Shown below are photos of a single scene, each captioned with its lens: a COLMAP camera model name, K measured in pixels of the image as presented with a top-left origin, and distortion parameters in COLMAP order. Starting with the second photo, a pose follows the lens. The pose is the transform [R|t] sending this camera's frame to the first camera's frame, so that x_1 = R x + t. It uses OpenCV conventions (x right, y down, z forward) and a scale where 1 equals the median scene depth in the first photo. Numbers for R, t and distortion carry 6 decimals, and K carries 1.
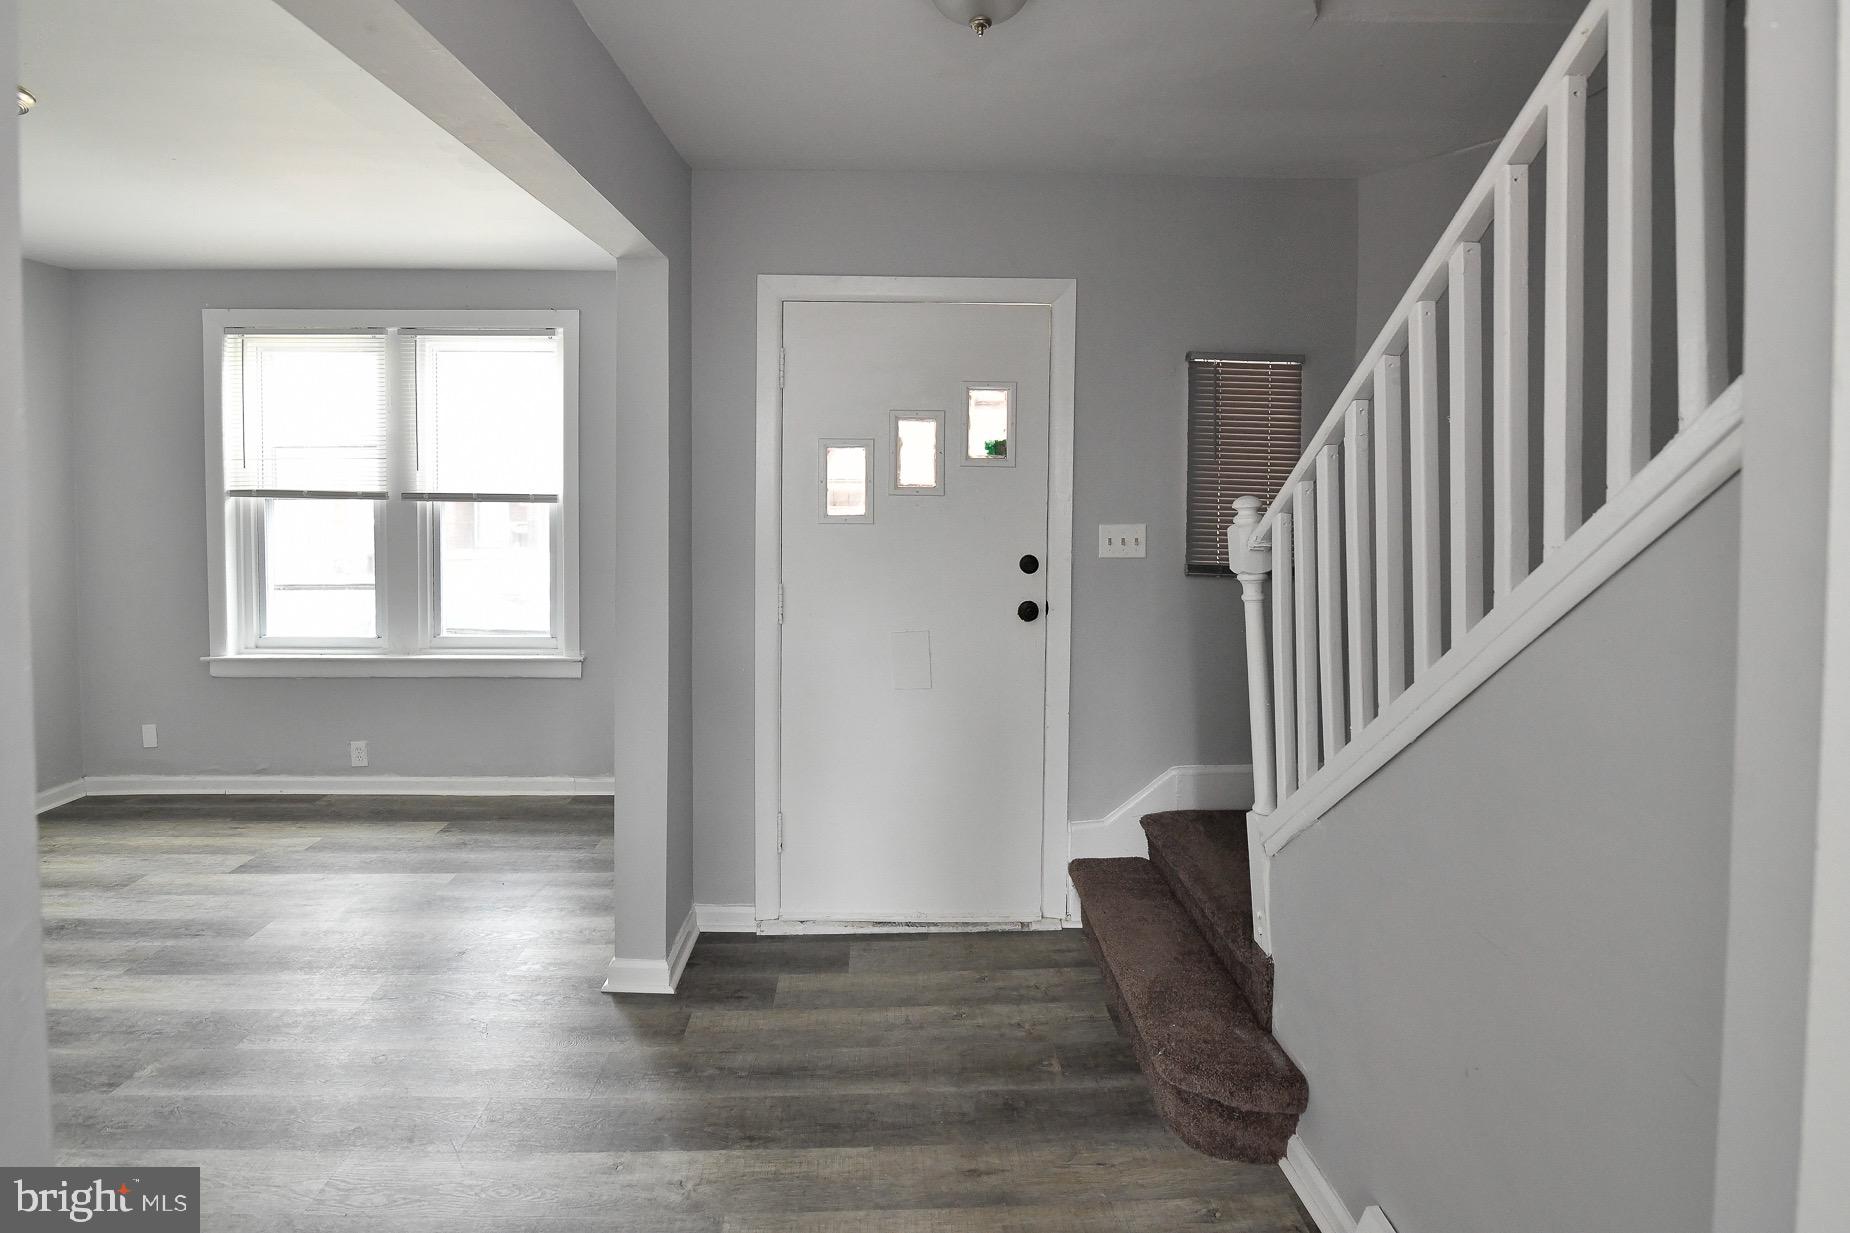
lens RADIAL K [[866.3, 0, 924.4], [0, 866.3, 523.3], [0, 0, 1]] dist [-0.028381, 0.000377]
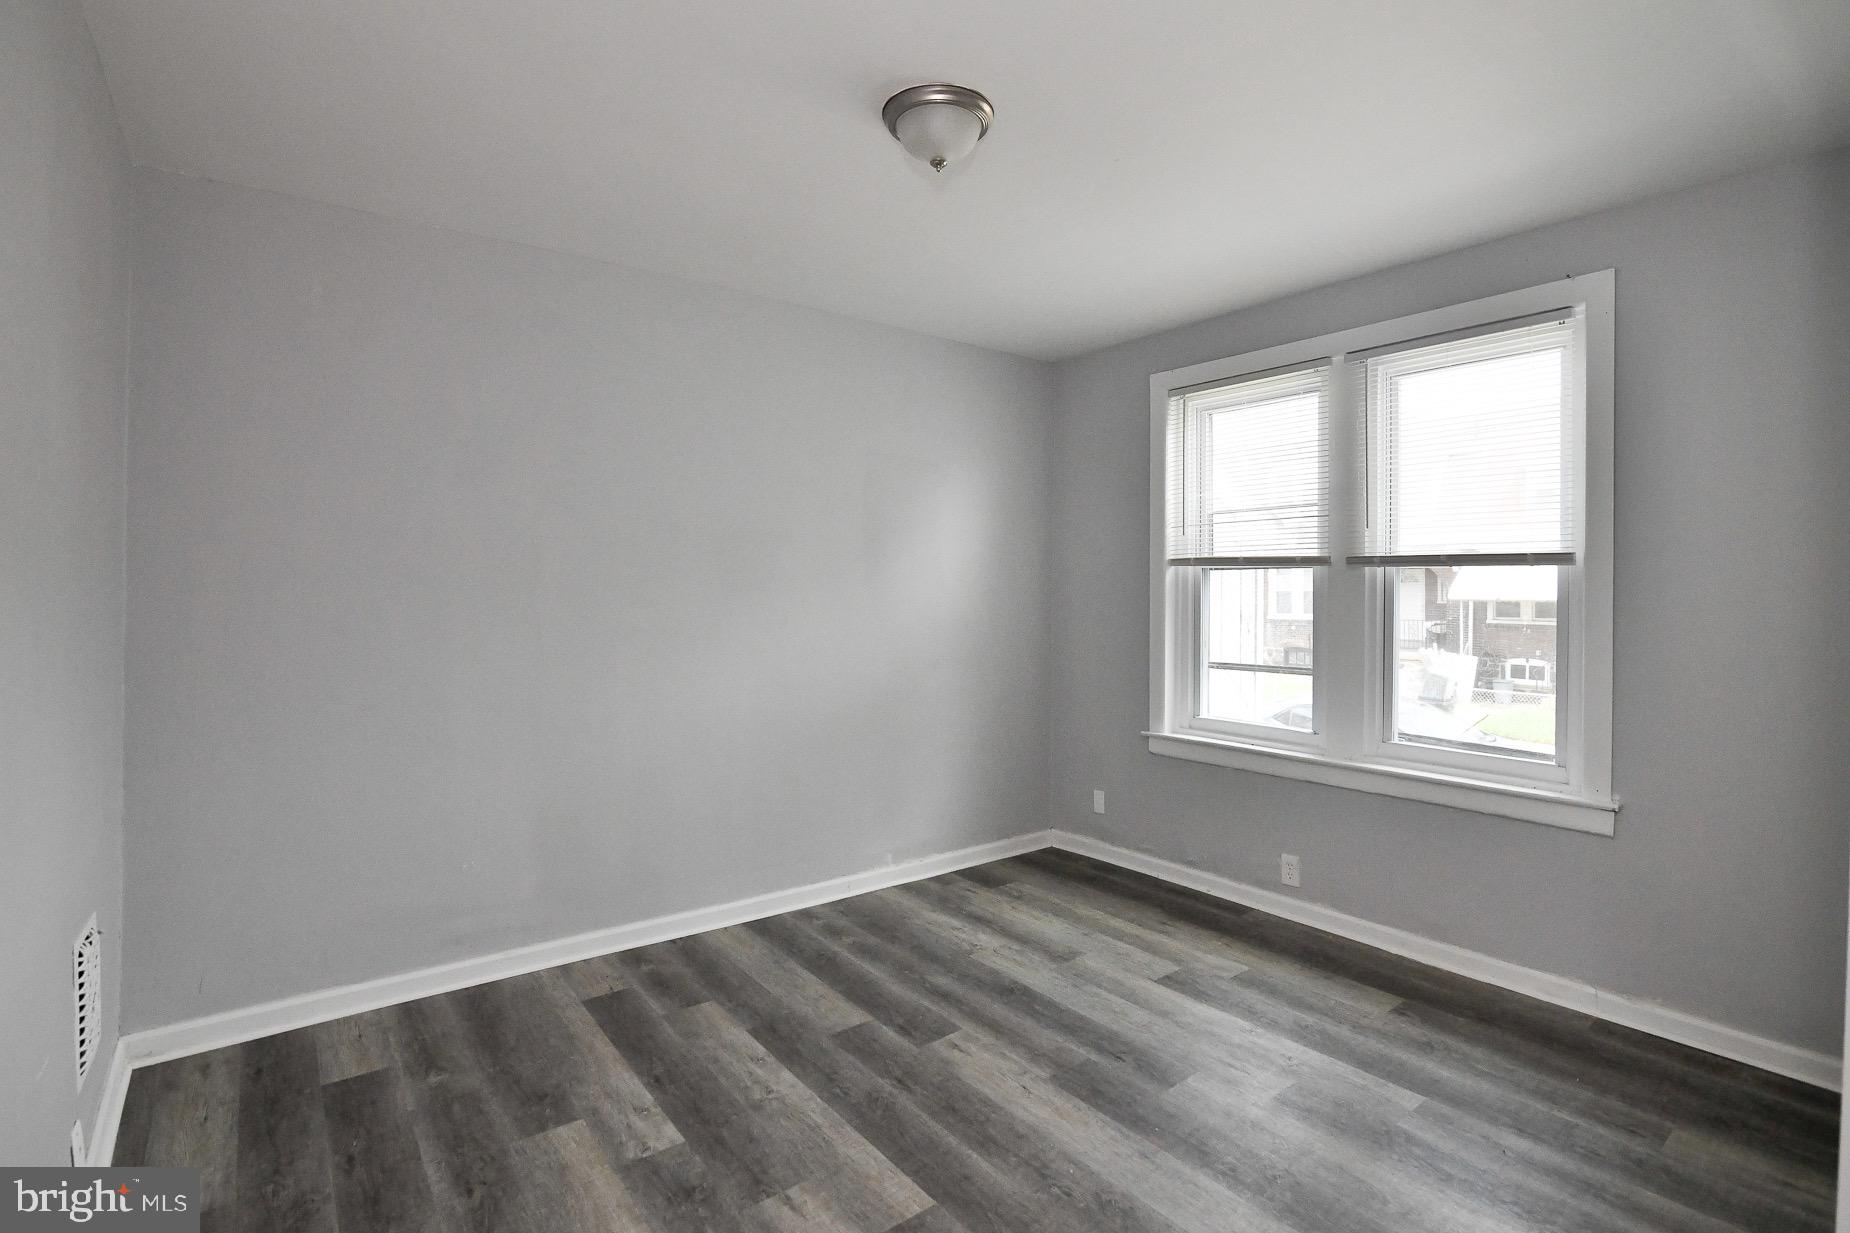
lens RADIAL K [[895.2, 0, 927.4], [0, 895.2, 594.7], [0, 0, 1]] dist [-0.000087, 0.000071]
pose [[0.575803, 0.002371, -0.817585, -0.169382], [-0.024738, 0.999588, -0.014523, 0.024994], [0.817214, 0.028588, 0.575625, 0.221793]]
